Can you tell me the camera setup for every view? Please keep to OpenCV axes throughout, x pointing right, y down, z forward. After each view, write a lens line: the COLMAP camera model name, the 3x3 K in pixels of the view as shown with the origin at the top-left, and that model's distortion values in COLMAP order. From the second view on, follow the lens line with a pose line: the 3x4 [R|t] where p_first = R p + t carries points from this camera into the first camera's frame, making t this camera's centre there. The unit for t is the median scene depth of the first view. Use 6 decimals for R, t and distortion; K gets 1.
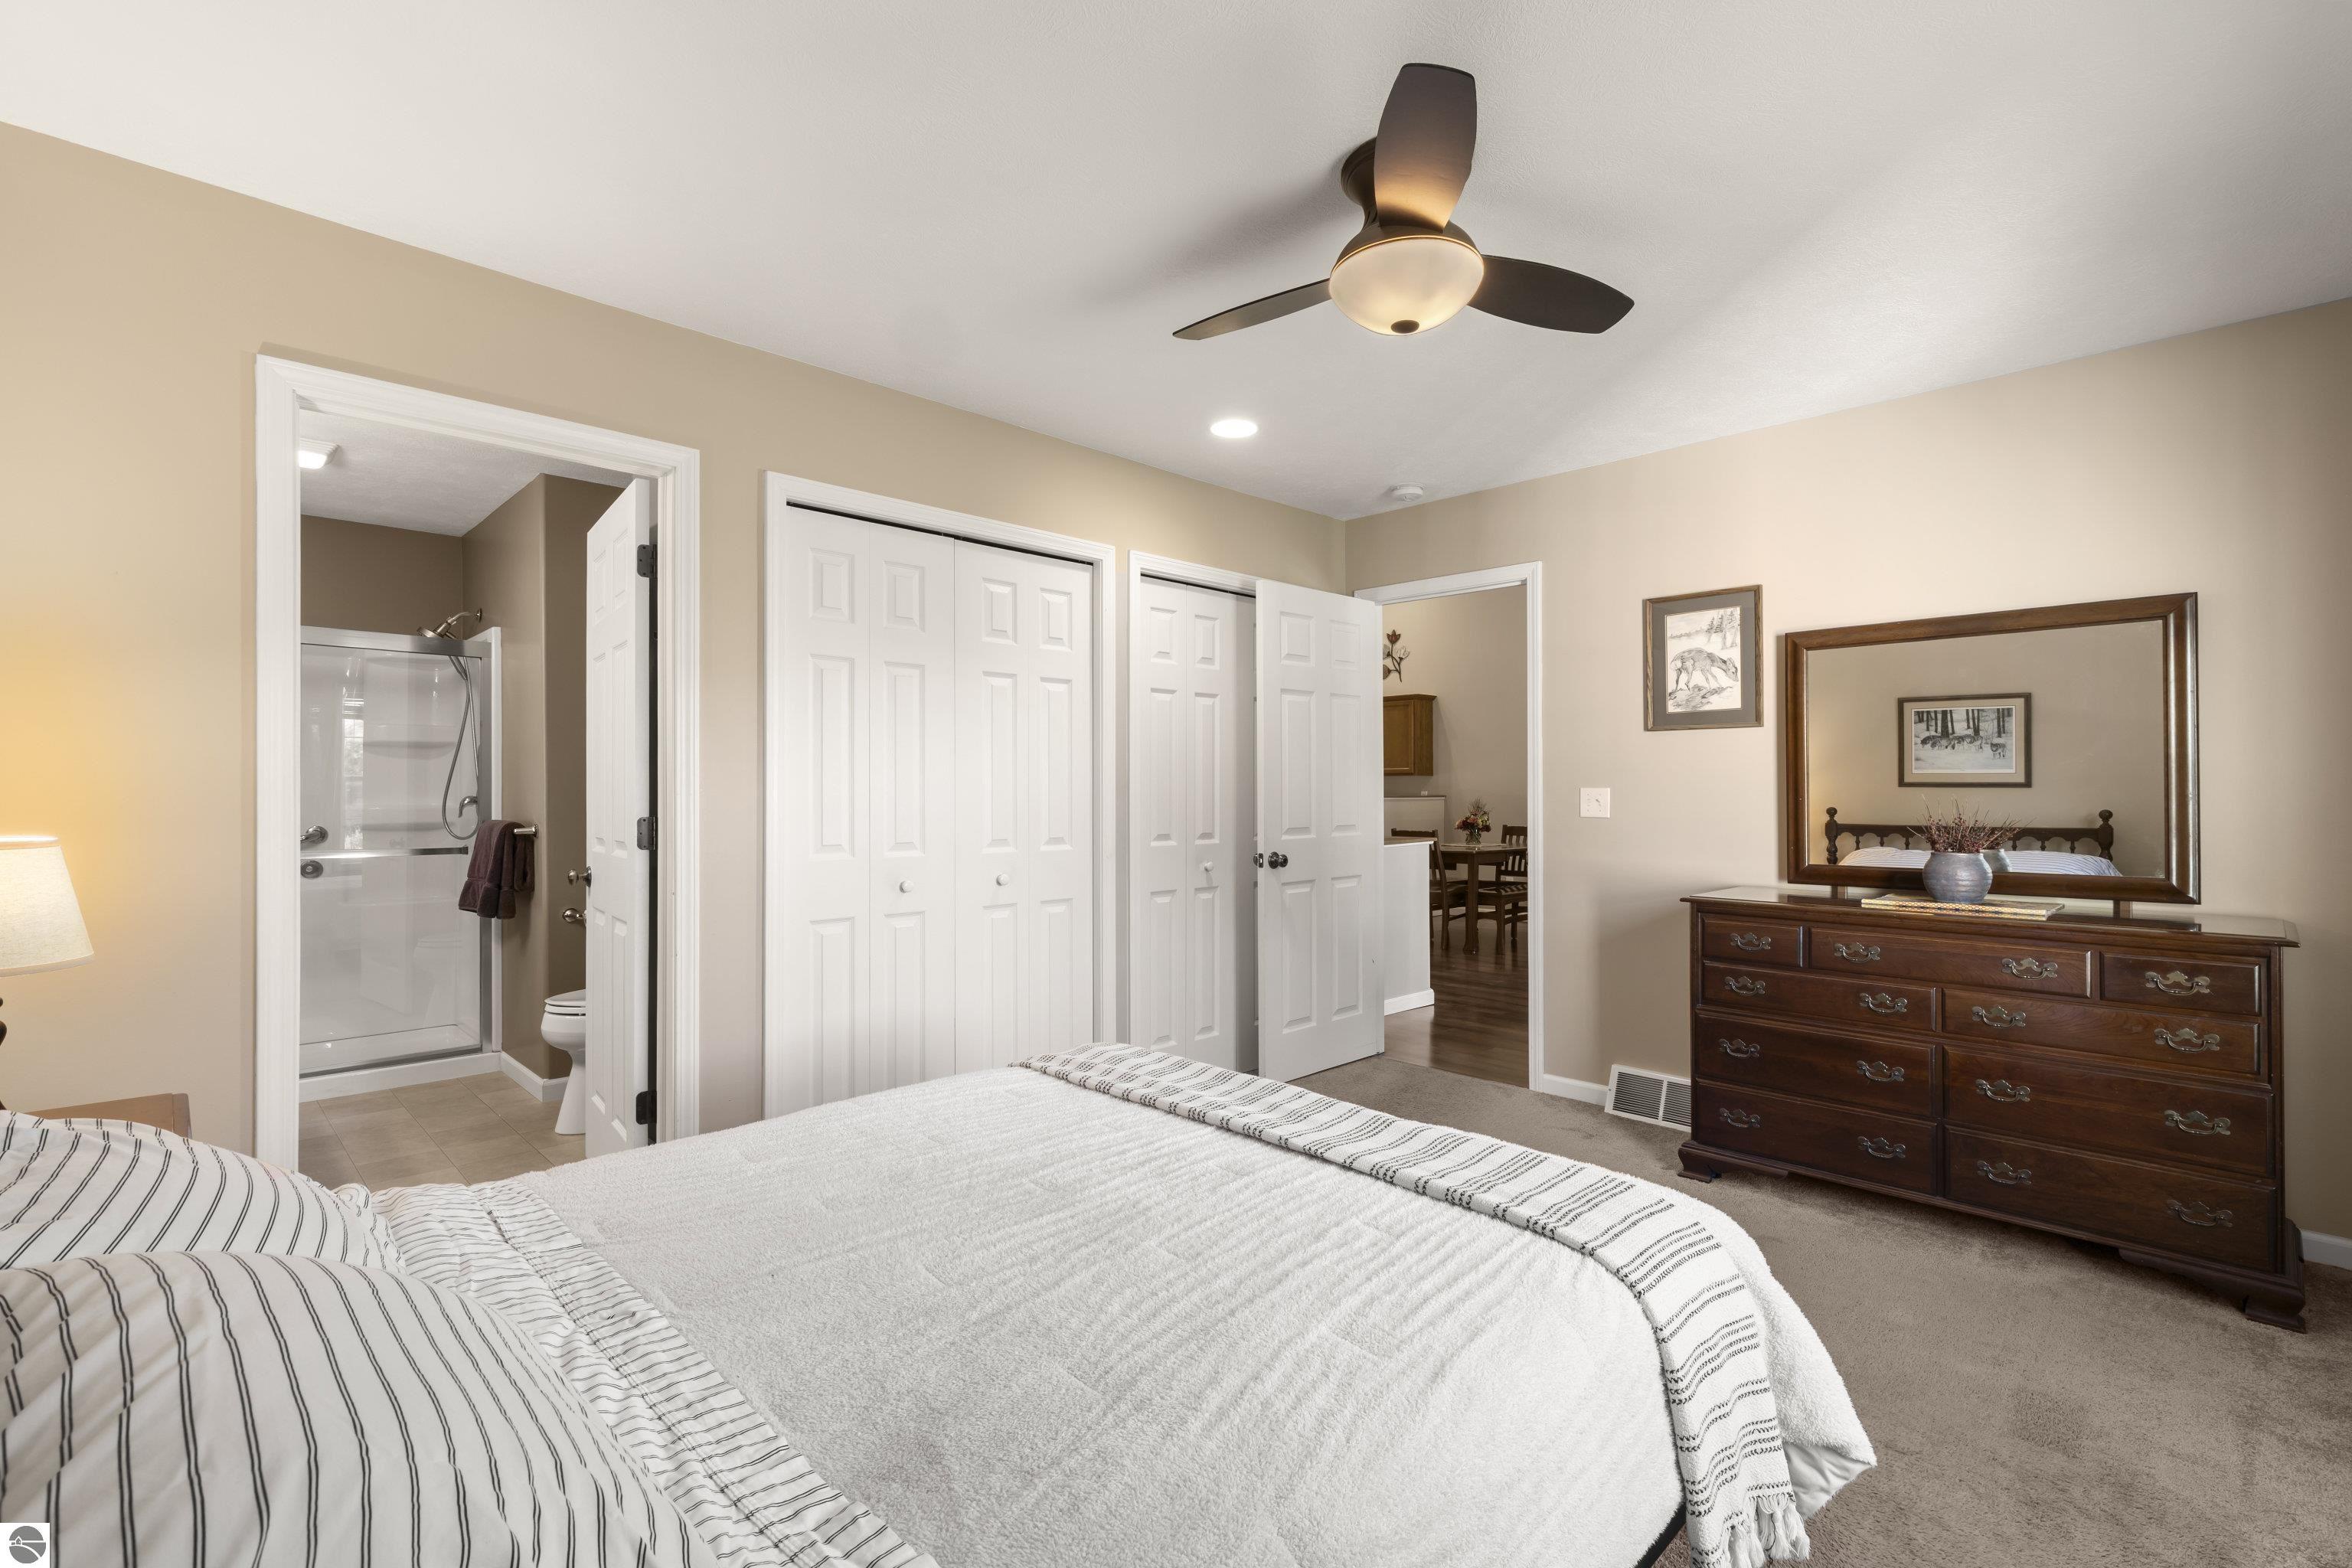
lens RADIAL K [[1059.6, 0, 1177.5], [0, 1059.6, 789.8], [0, 0, 1]] dist [0.002866, -0.001140]
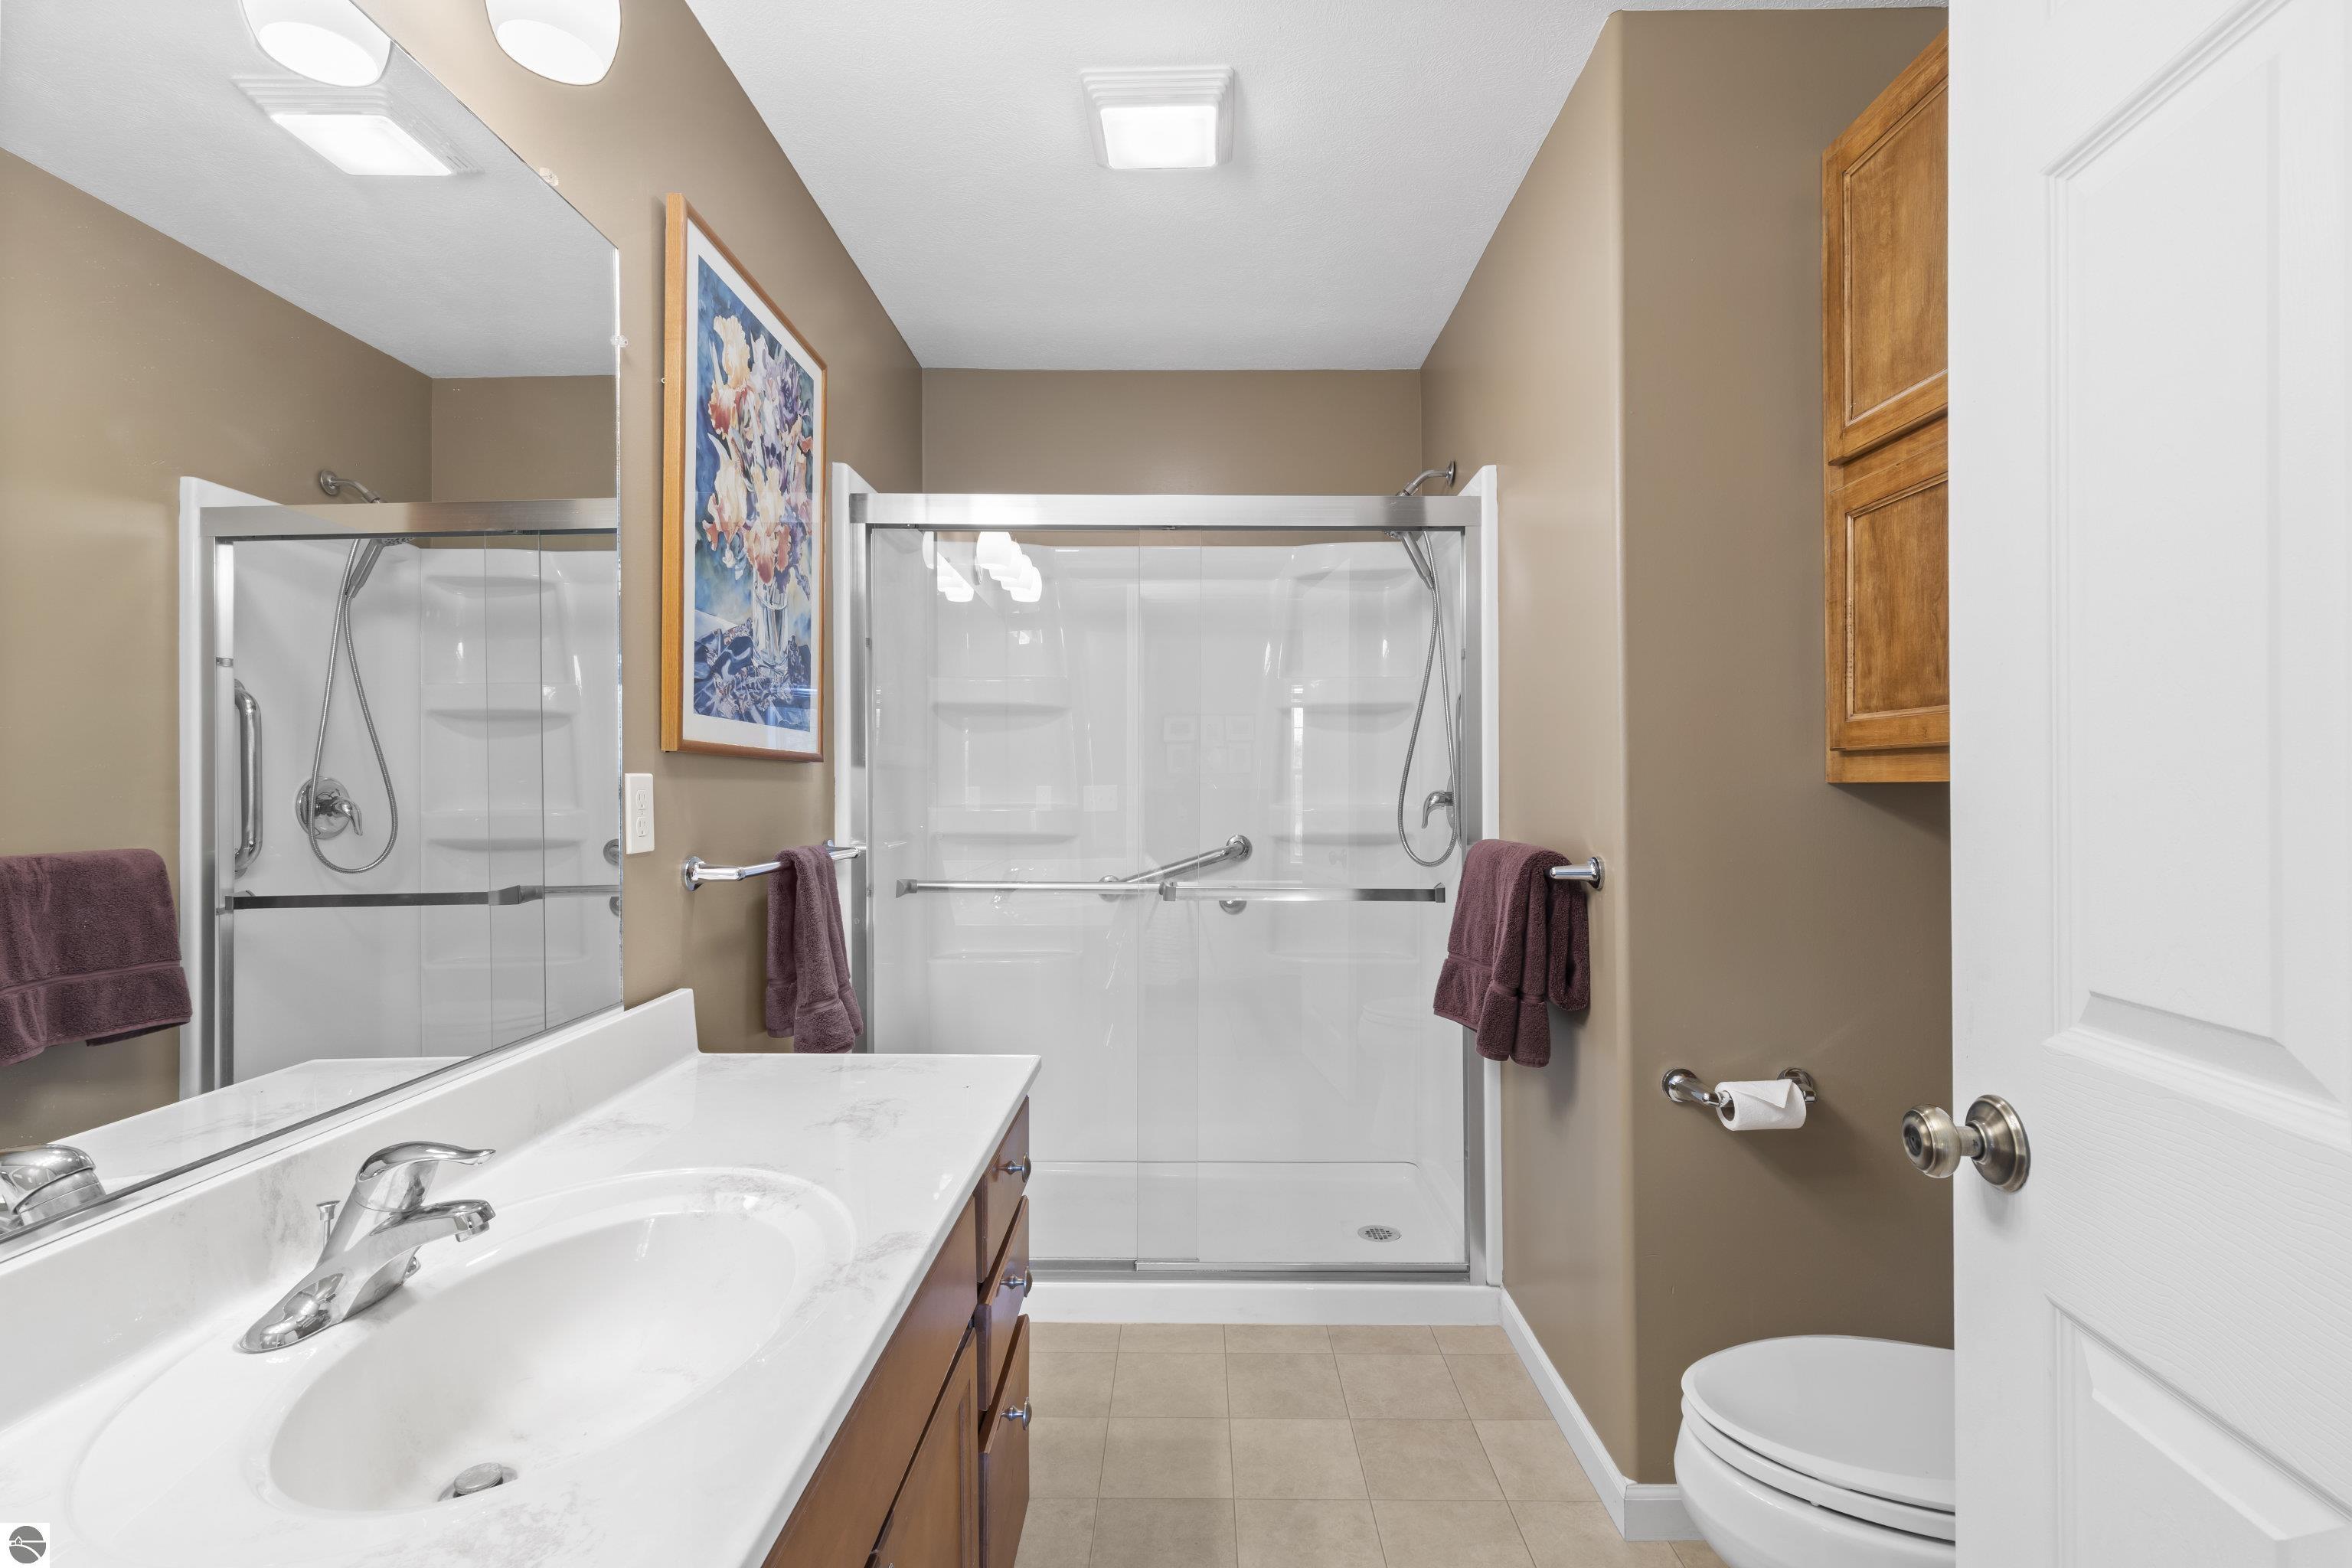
lens RADIAL K [[1059.6, 0, 1172.6], [0, 1059.6, 784.8], [0, 0, 1]] dist [0.002866, -0.001140]
pose [[0.703465, -0.001937, -0.710727, -0.385143], [0.004625, 0.999988, 0.001852, 0.001052], [0.710715, -0.004590, 0.703465, 0.527690]]
